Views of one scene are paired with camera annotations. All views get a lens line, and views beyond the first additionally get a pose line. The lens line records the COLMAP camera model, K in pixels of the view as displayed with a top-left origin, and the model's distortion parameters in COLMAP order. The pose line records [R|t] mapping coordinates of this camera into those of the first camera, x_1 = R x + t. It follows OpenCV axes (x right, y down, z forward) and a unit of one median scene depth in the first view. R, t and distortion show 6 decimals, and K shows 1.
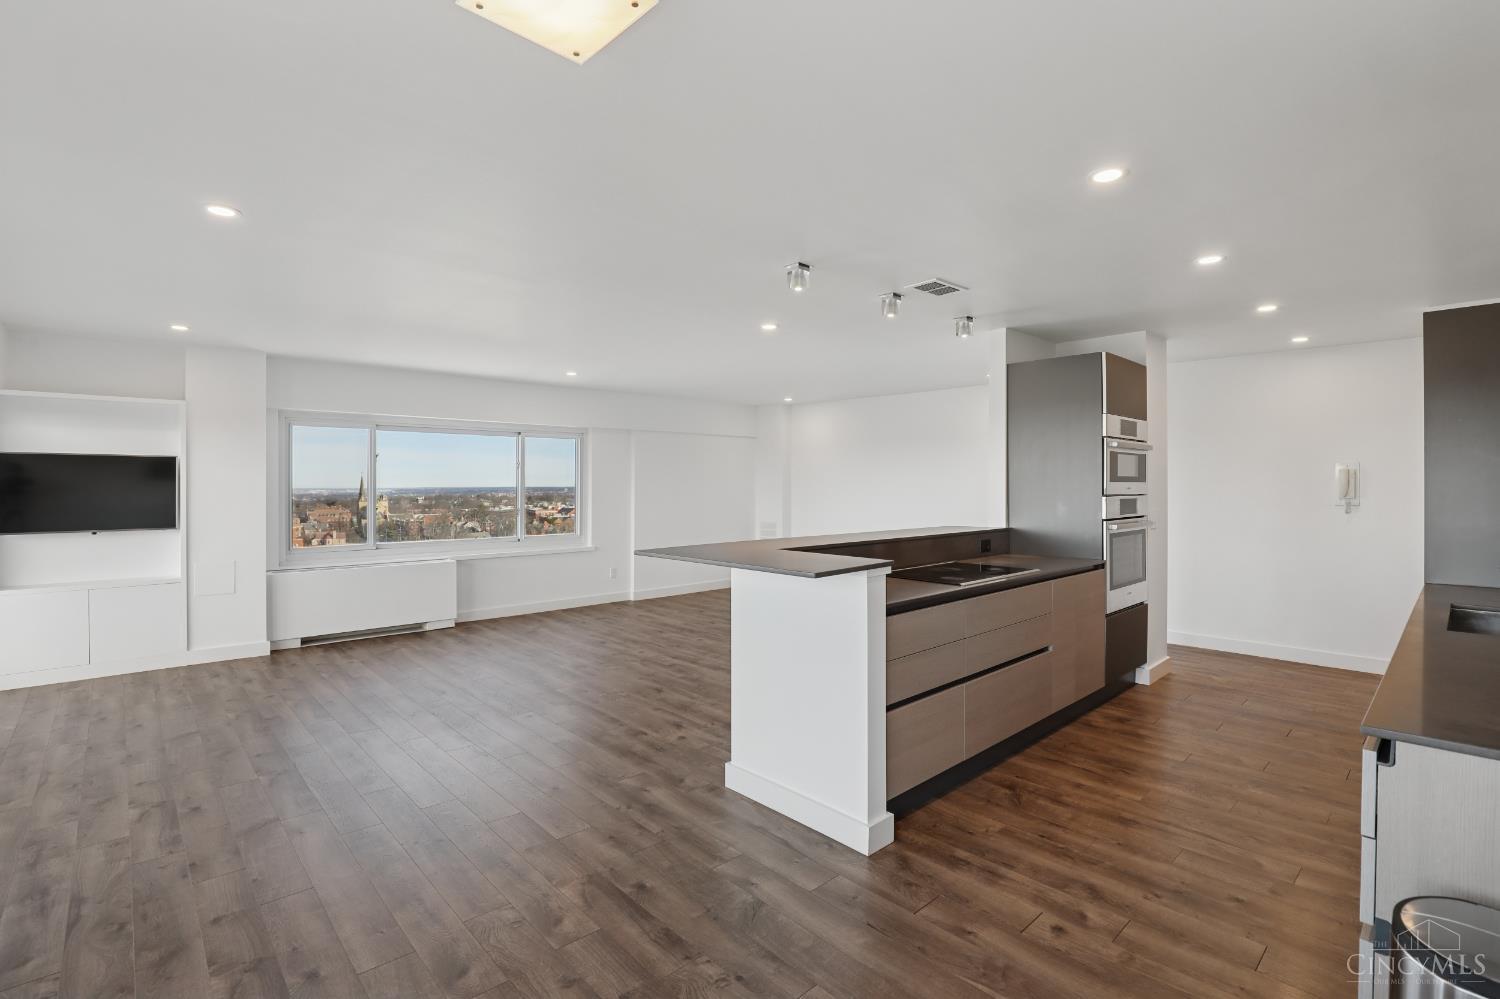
lens RADIAL K [[700.3, 0, 717.7], [0, 700.3, 495.8], [0, 0, 1]] dist [-0.036090, 0.008997]
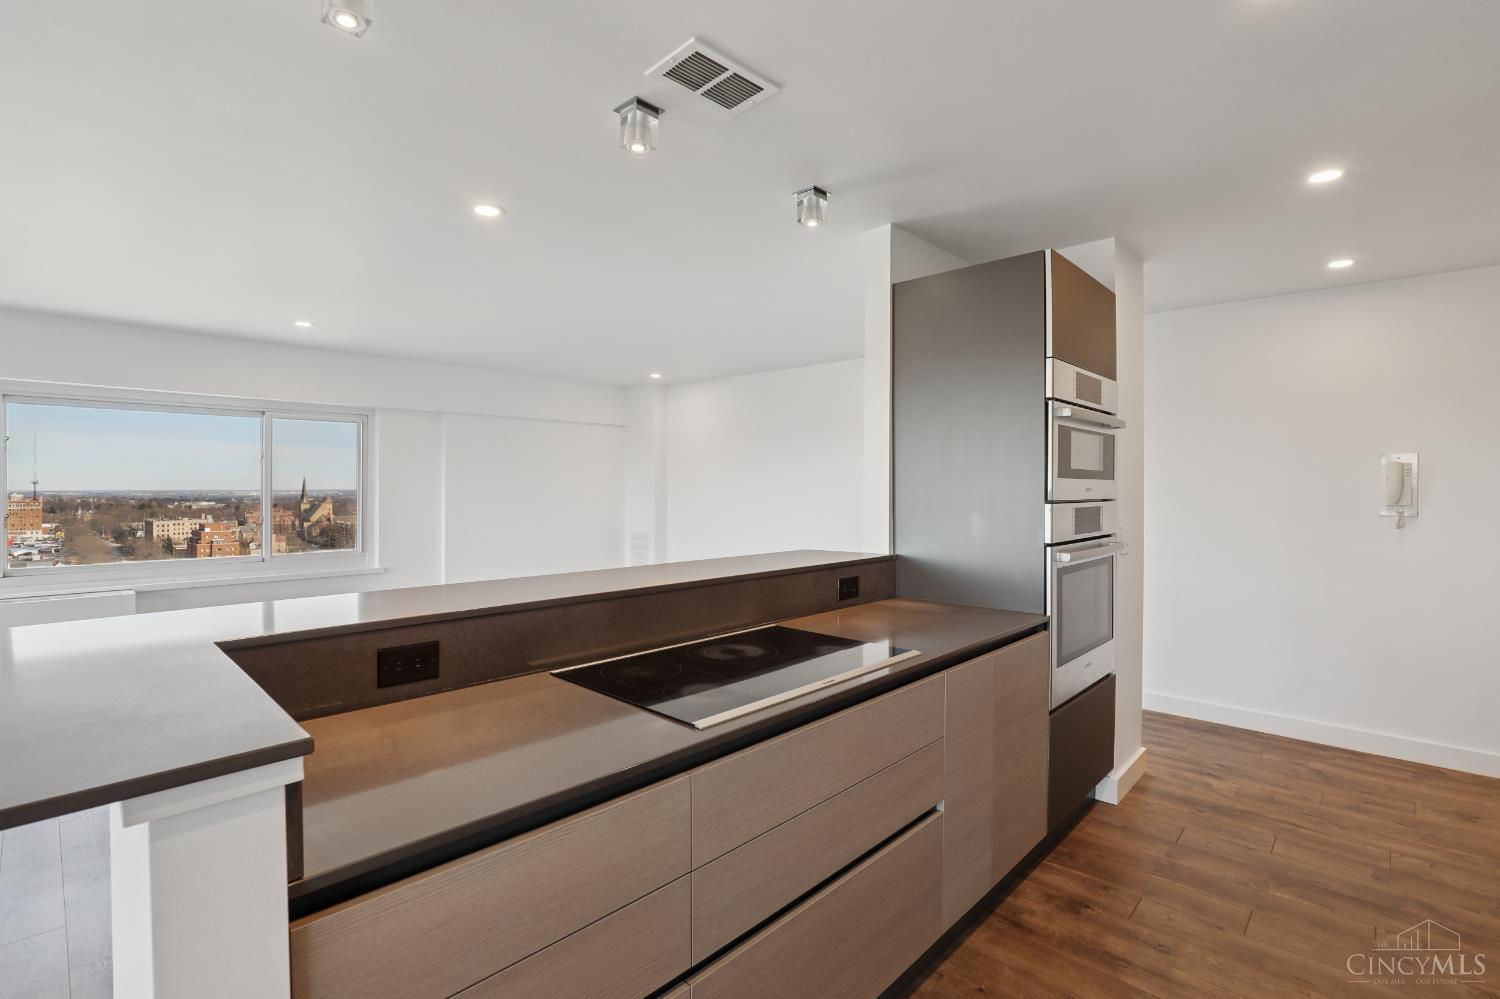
lens RADIAL K [[700.3, 0, 718.6], [0, 700.3, 500.9], [0, 0, 1]] dist [-0.036090, 0.008997]
pose [[0.998188, 0.002672, 0.060110, 0.229243], [-0.002845, 0.999992, 0.002788, -0.001811], [-0.060102, -0.002954, 0.998188, 0.404438]]
